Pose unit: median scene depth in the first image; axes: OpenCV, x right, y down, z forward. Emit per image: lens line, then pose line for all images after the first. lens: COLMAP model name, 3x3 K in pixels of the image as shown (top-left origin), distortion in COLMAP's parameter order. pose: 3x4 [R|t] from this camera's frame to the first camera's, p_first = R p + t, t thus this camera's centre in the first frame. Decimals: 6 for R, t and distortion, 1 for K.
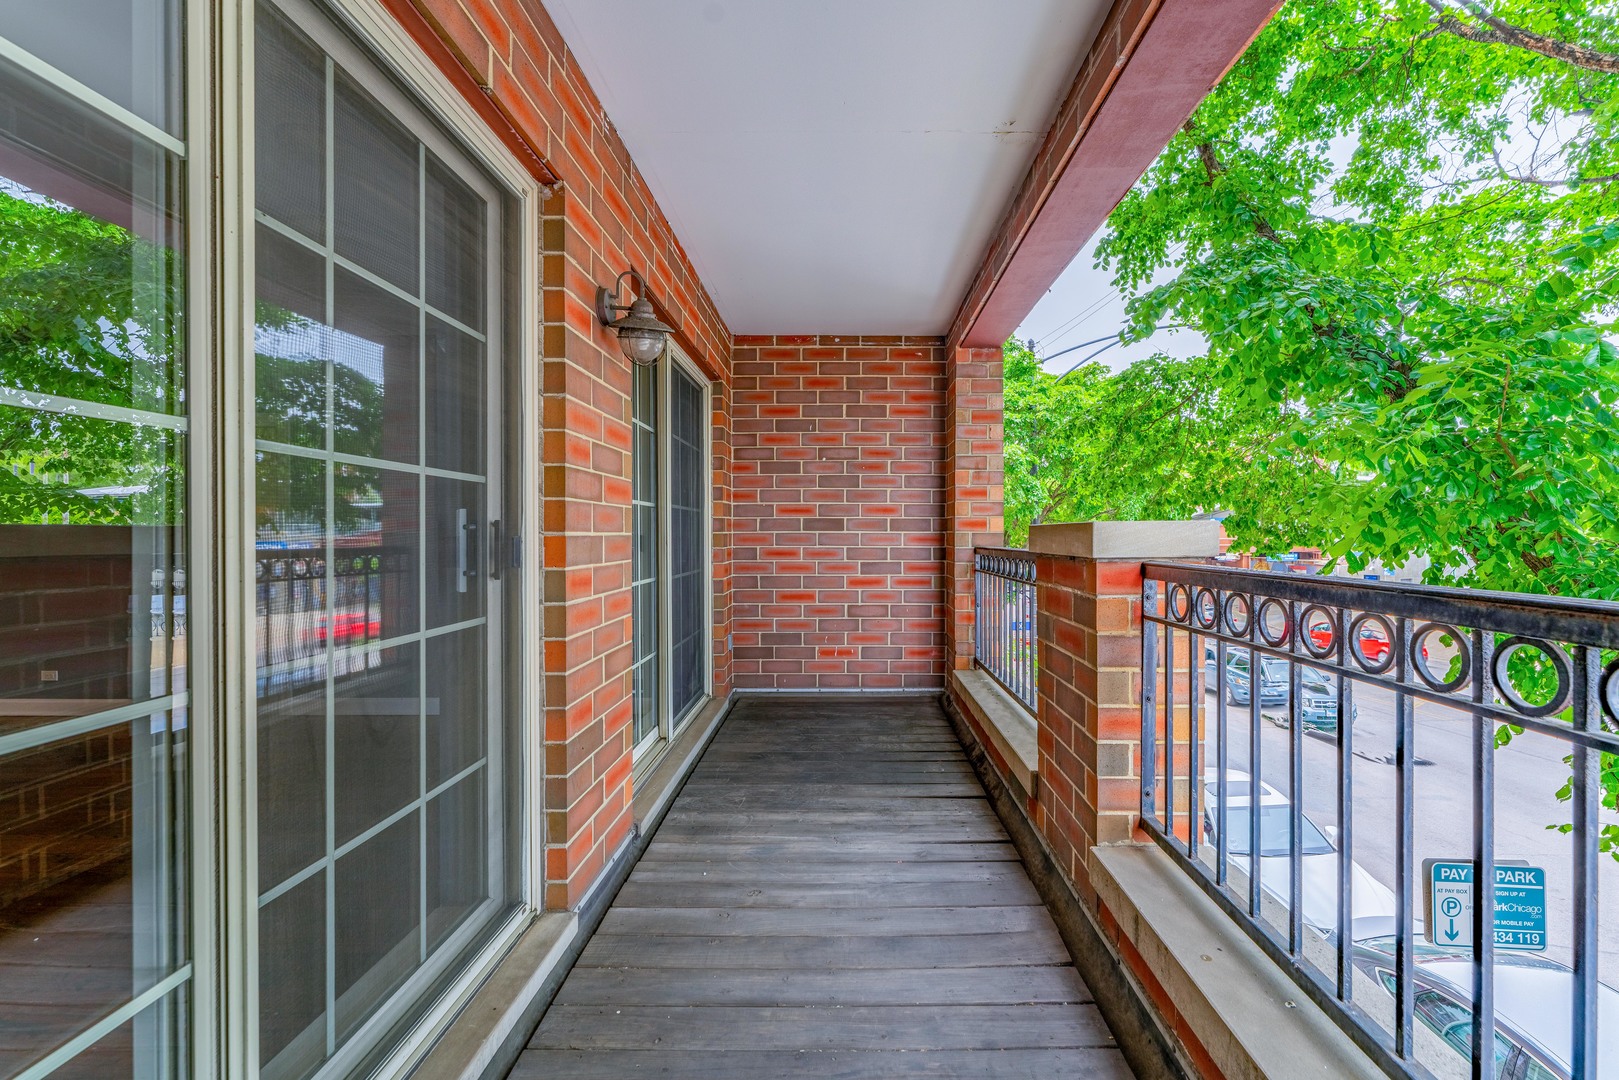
lens RADIAL K [[651.0, 0, 818.7], [0, 651.0, 543.8], [0, 0, 1]] dist [0.000108, -0.000350]
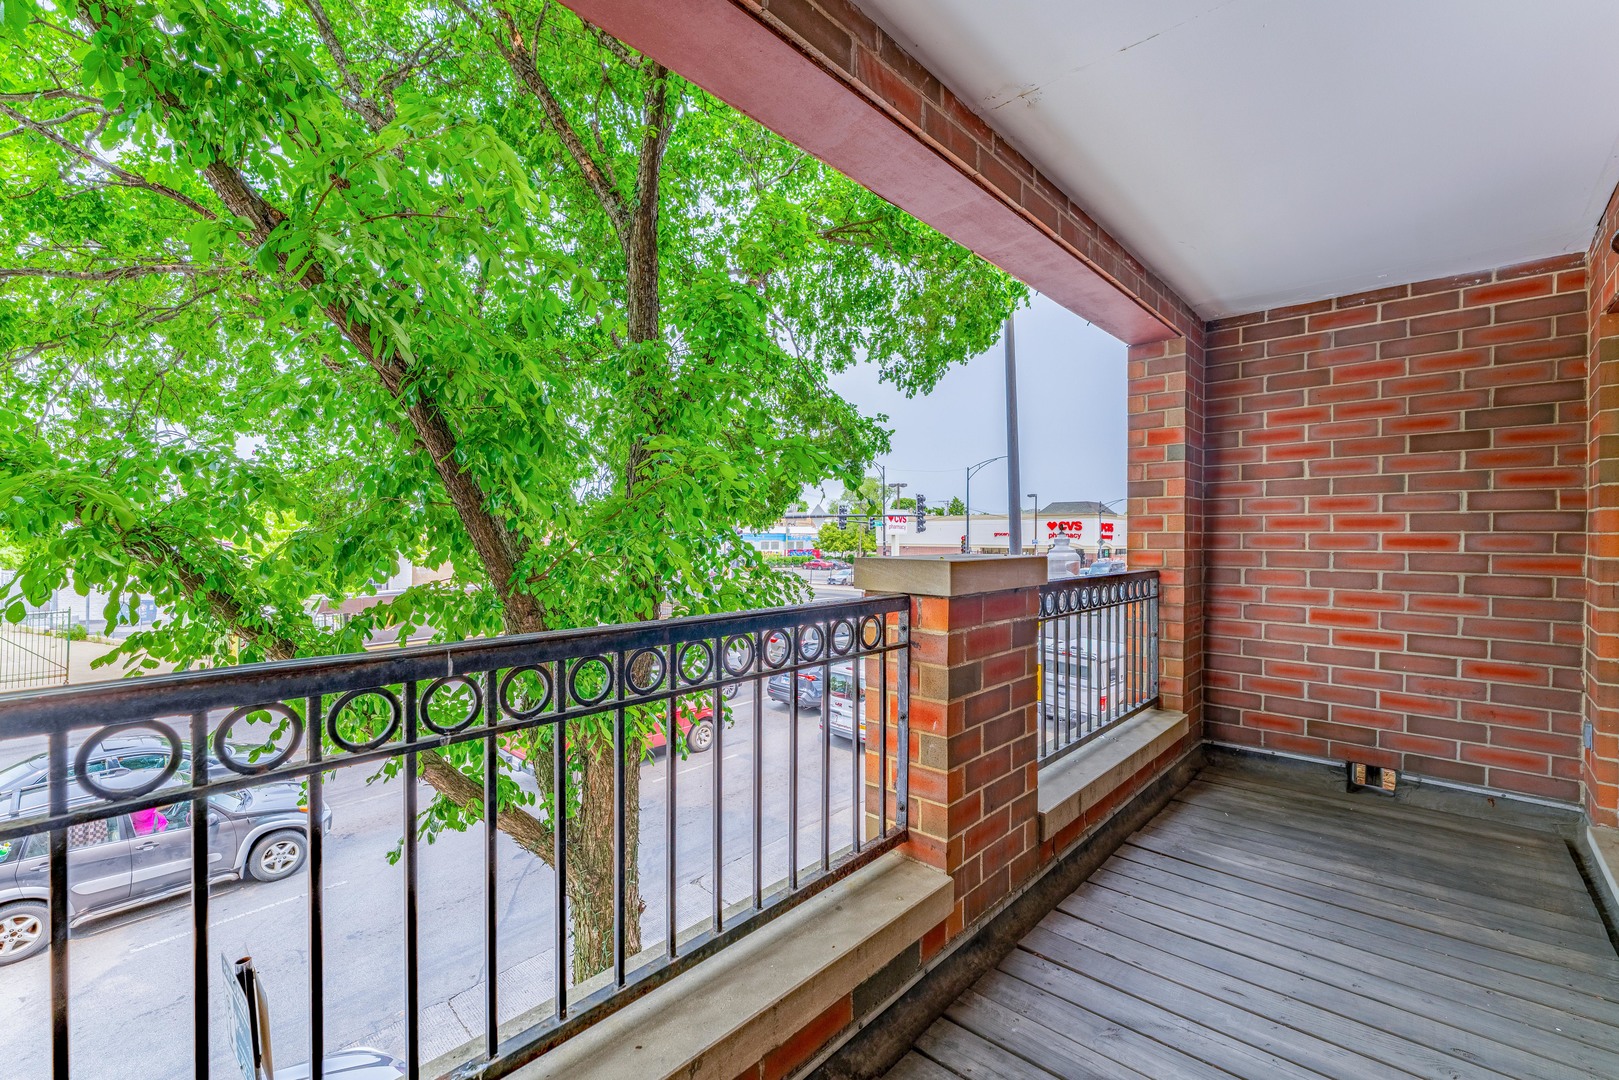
lens RADIAL K [[712.4, 0, 808.3], [0, 712.4, 527.5], [0, 0, 1]] dist [0.001084, 0.000135]
pose [[-0.768480, 0.006232, 0.639844, -0.100247], [0.009042, 0.999958, 0.001120, -0.087846], [-0.639810, 0.006646, -0.768504, 2.173251]]
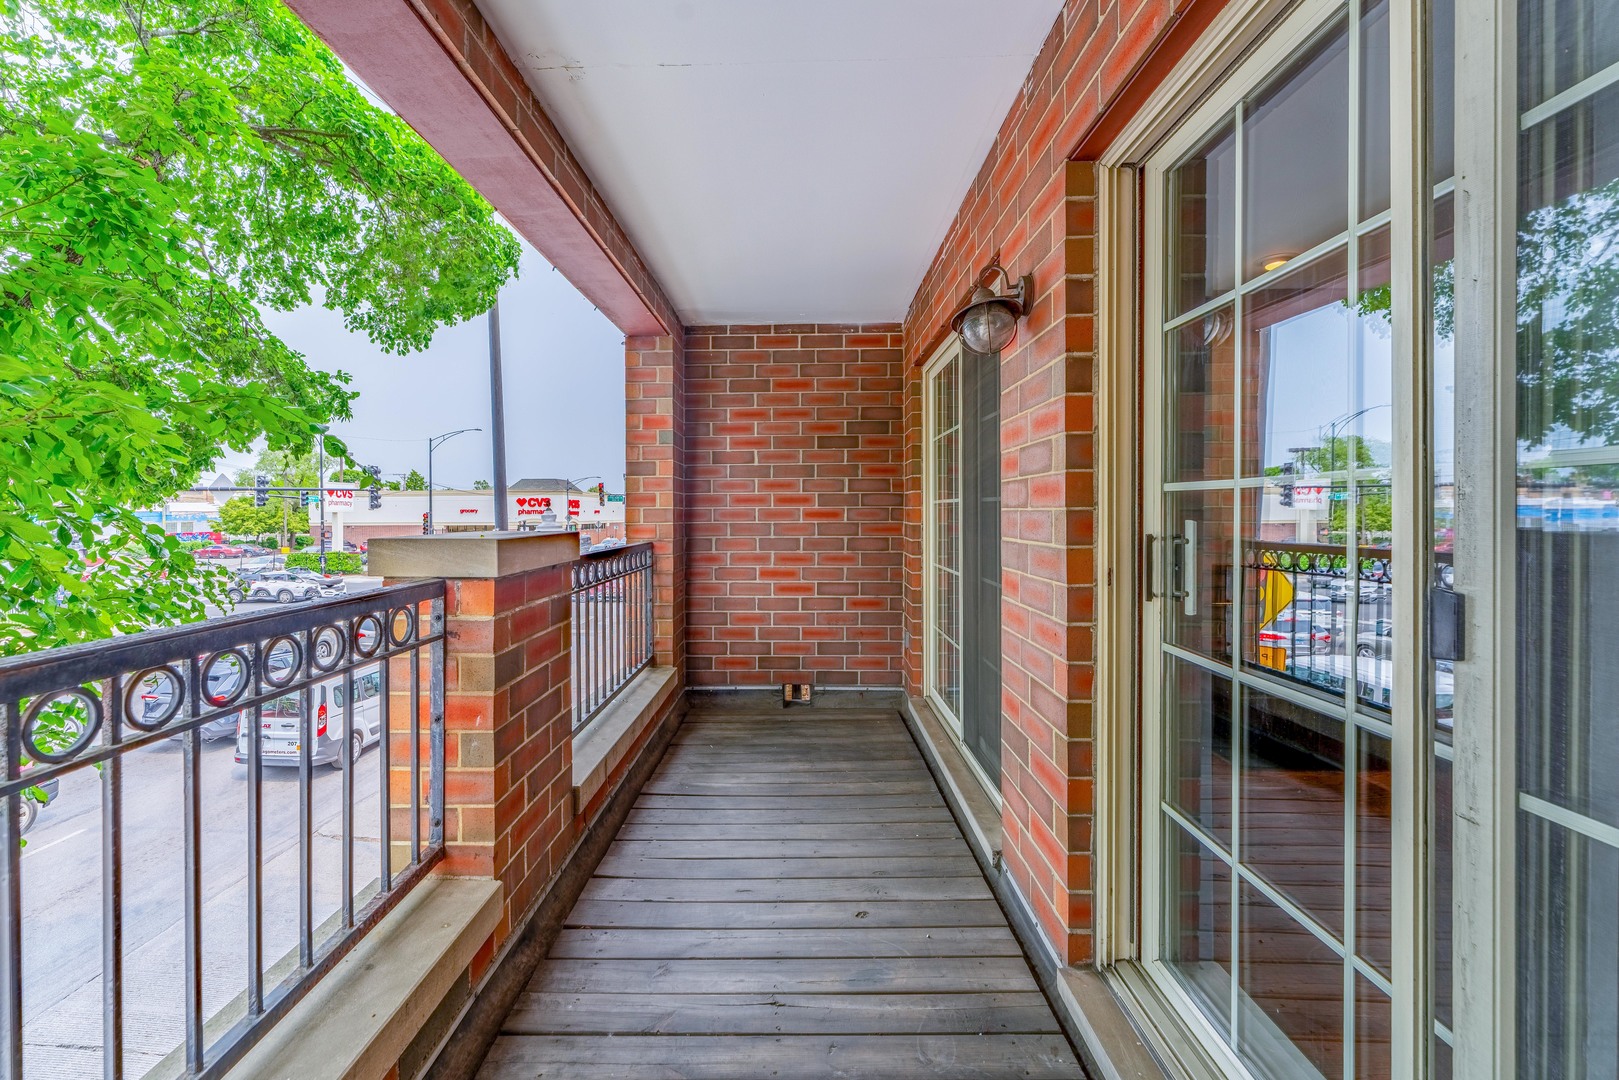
lens RADIAL K [[695.3, 0, 806.6], [0, 695.3, 503.7], [0, 0, 1]] dist [0.000340, -0.000555]
pose [[-0.999146, 0.005984, -0.040877, 0.022834], [0.005742, 0.999965, 0.006031, -0.086914], [0.040911, 0.005791, -0.999146, 2.194263]]
